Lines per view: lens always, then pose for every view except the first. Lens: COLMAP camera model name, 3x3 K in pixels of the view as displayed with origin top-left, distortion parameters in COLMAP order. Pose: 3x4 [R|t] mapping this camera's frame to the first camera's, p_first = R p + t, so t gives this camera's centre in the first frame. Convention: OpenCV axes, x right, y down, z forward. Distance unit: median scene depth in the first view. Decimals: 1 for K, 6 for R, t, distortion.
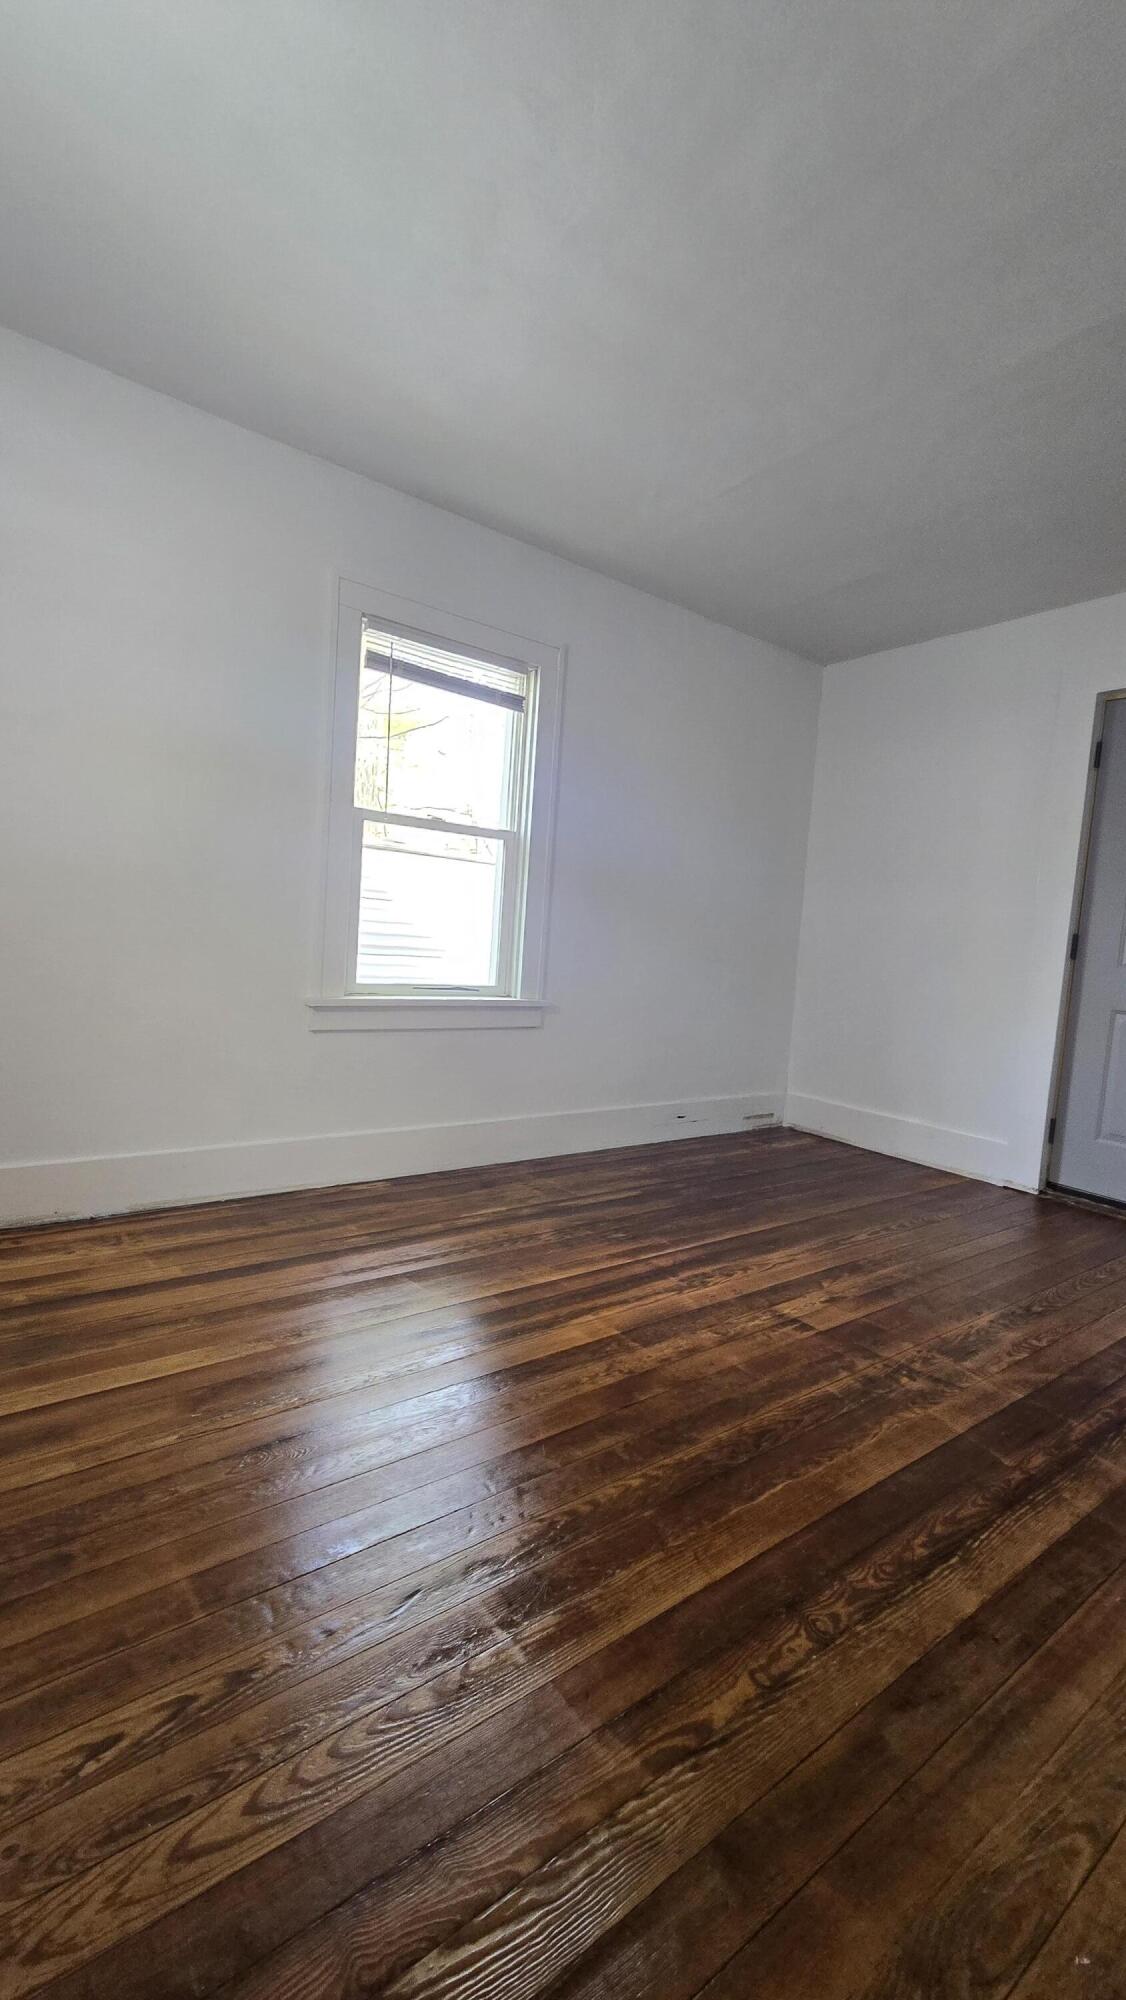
lens RADIAL K [[825.7, 0, 567.6], [0, 825.7, 996.2], [0, 0, 1]] dist [-0.002421, 0.002000]
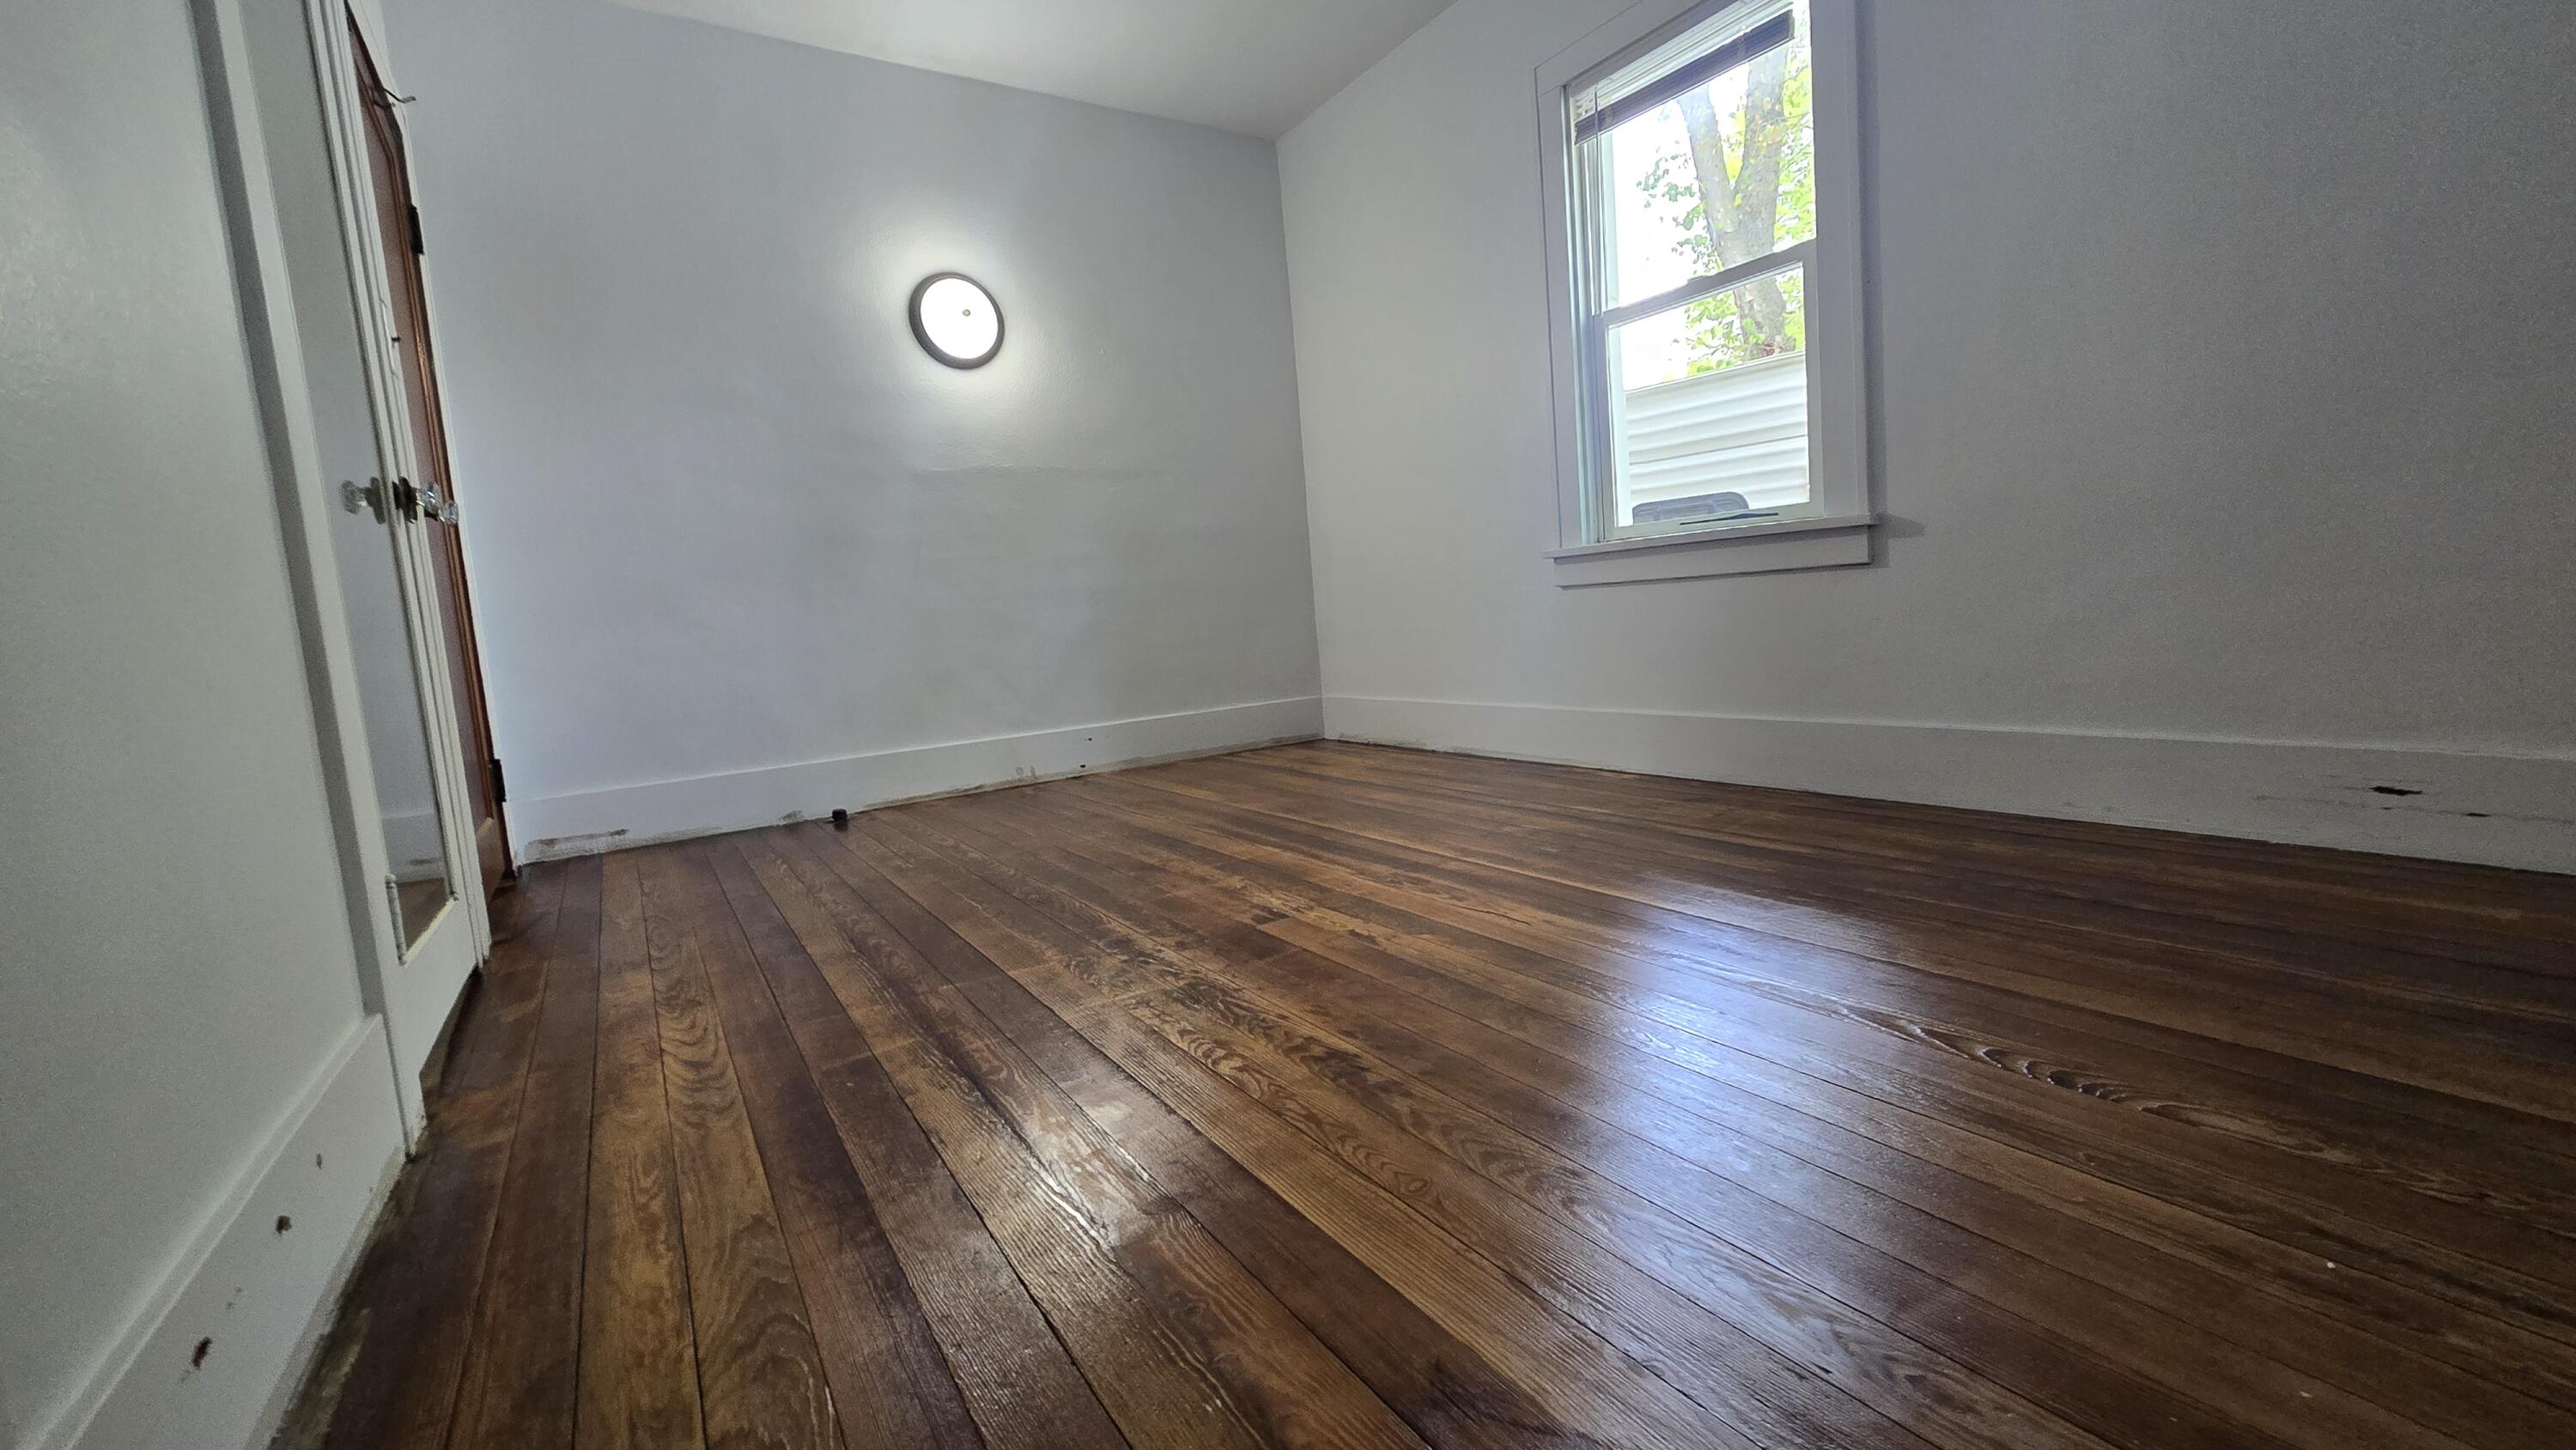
lens RADIAL K [[1063.4, 0, 1275.6], [0, 1063.4, 720.9], [0, 0, 1]] dist [-0.002421, 0.002000]
pose [[-0.084870, 0.041822, -0.995514, 1.270059], [-0.004837, 0.999090, 0.042385, 0.203471], [0.996380, 0.008412, -0.084590, 1.157082]]
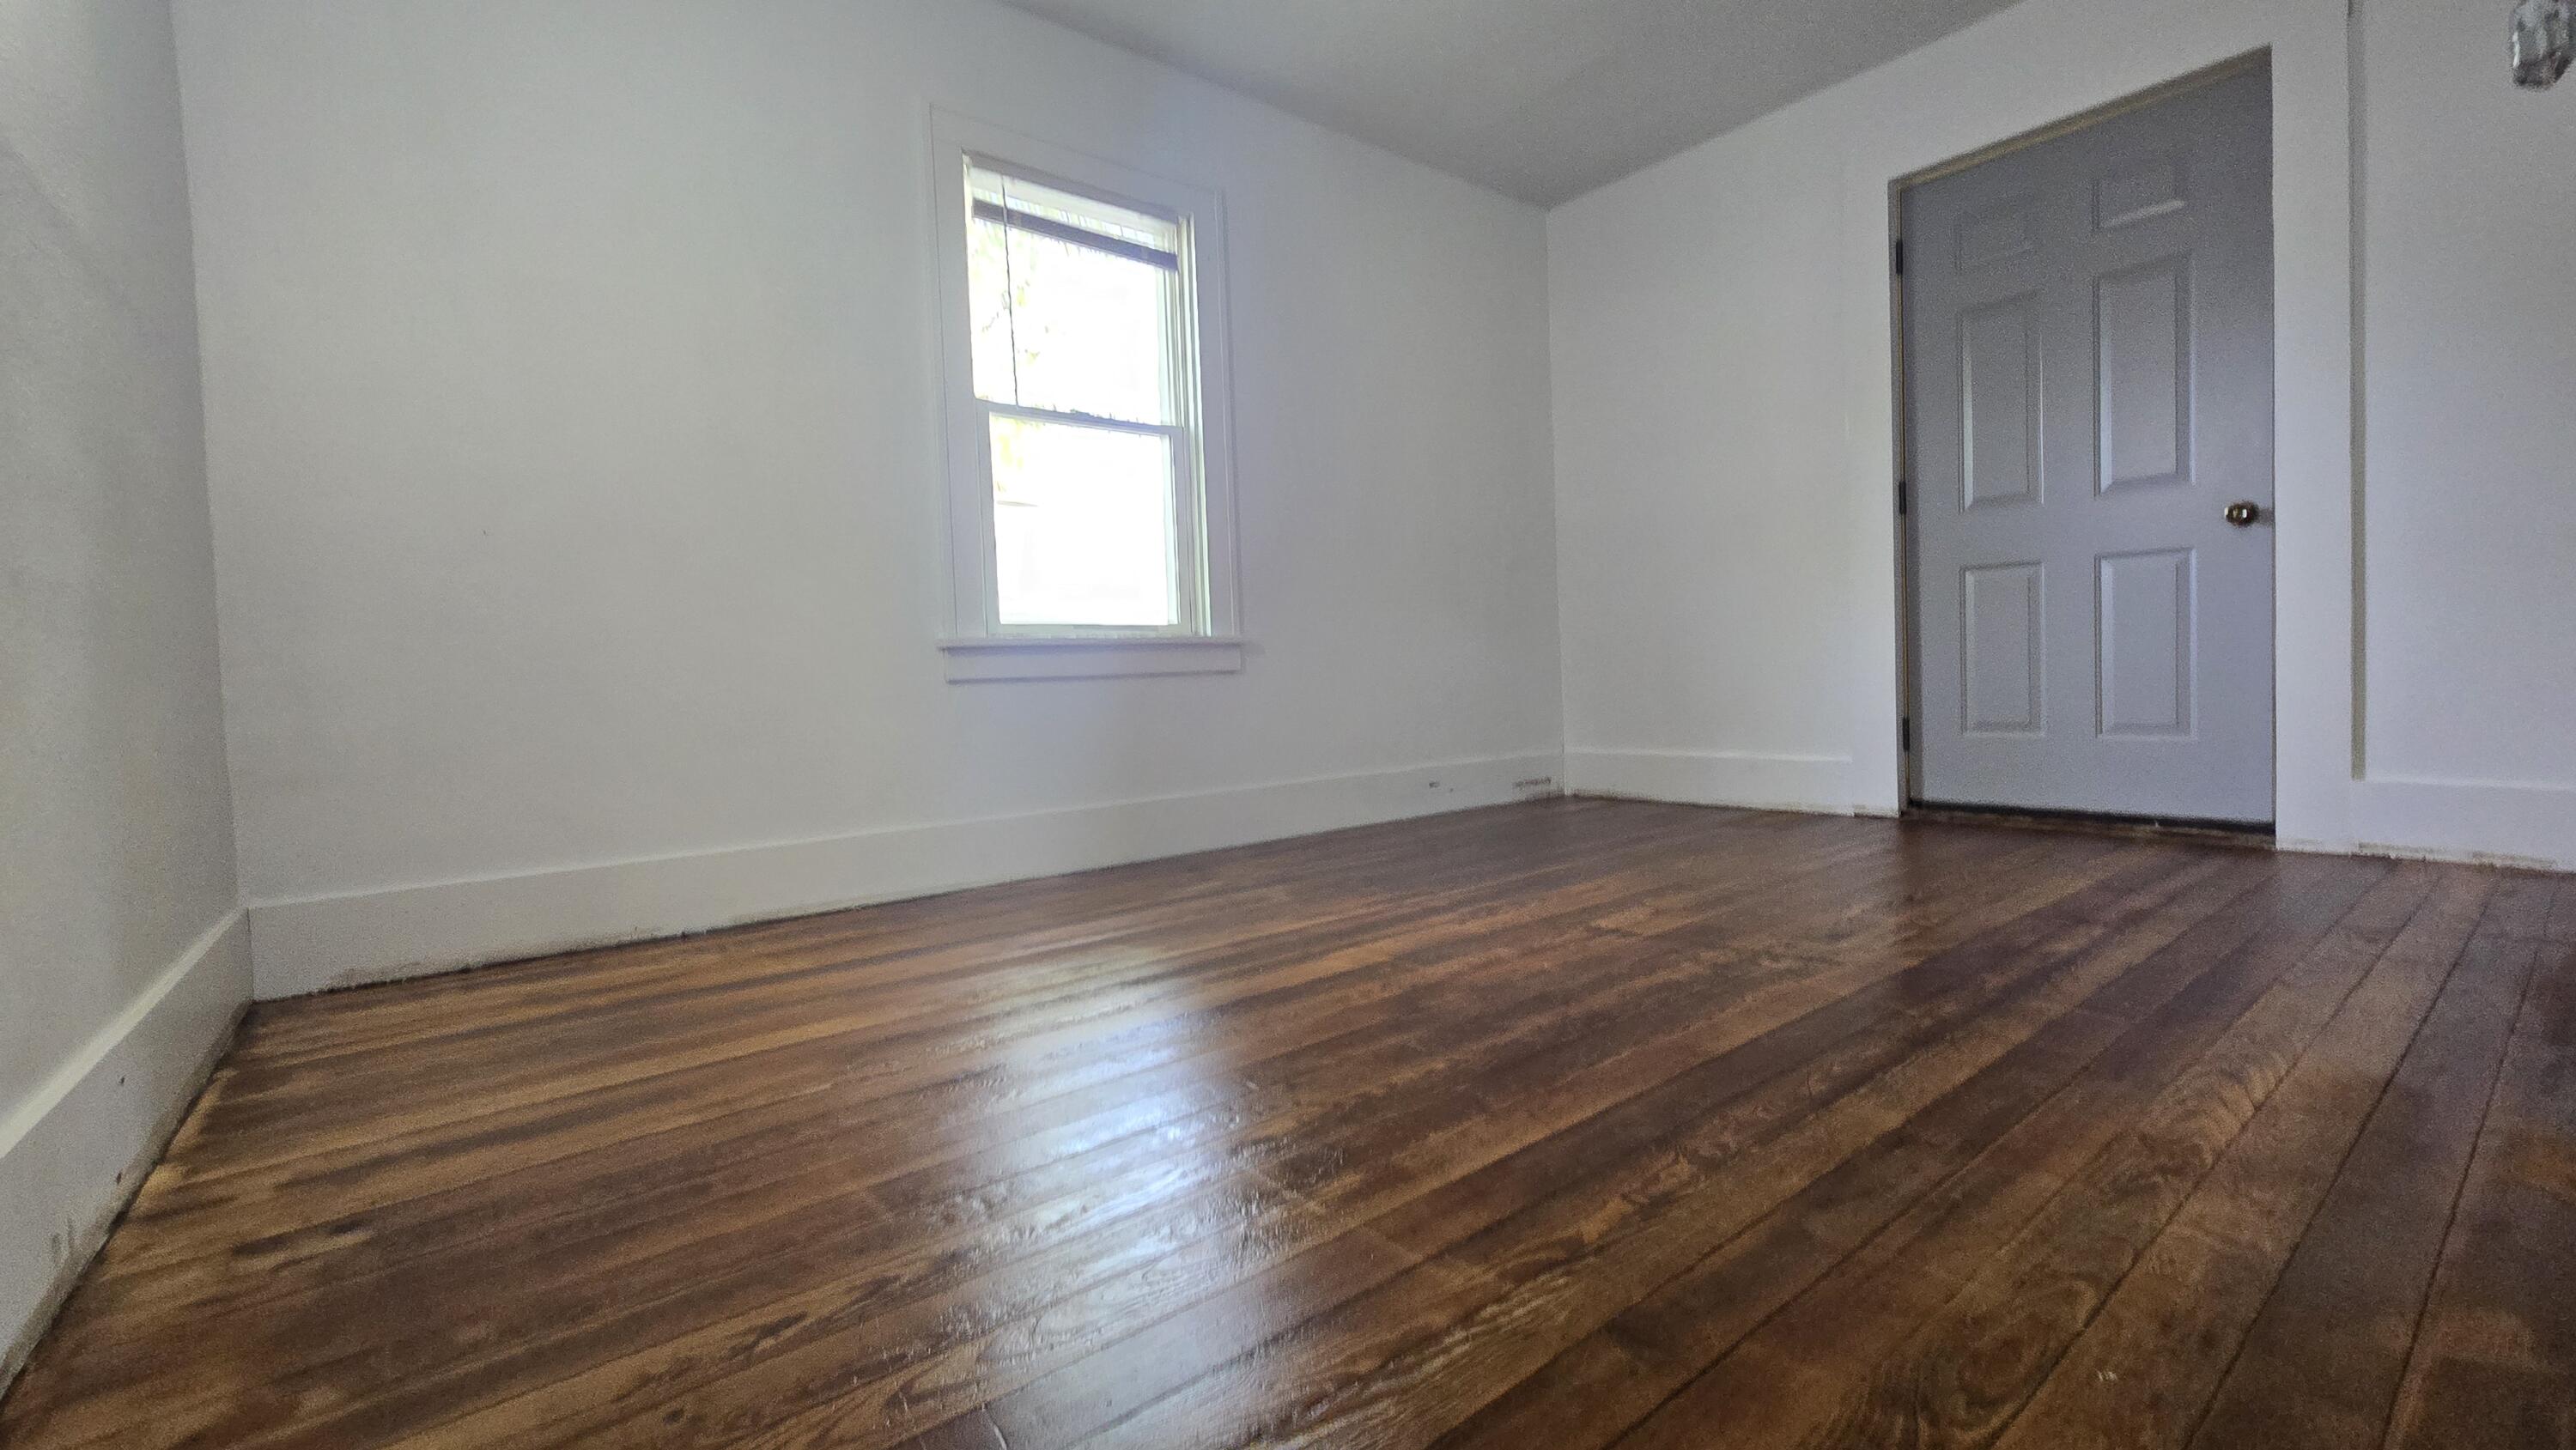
lens RADIAL K [[1063.4, 0, 1283.3], [0, 1063.4, 713.2], [0, 0, 1]] dist [-0.002421, 0.002000]
pose [[0.993906, -0.108031, 0.021903, -0.034968], [0.108880, 0.993160, -0.042179, 0.215897], [-0.017197, 0.044307, 0.998870, 0.004167]]
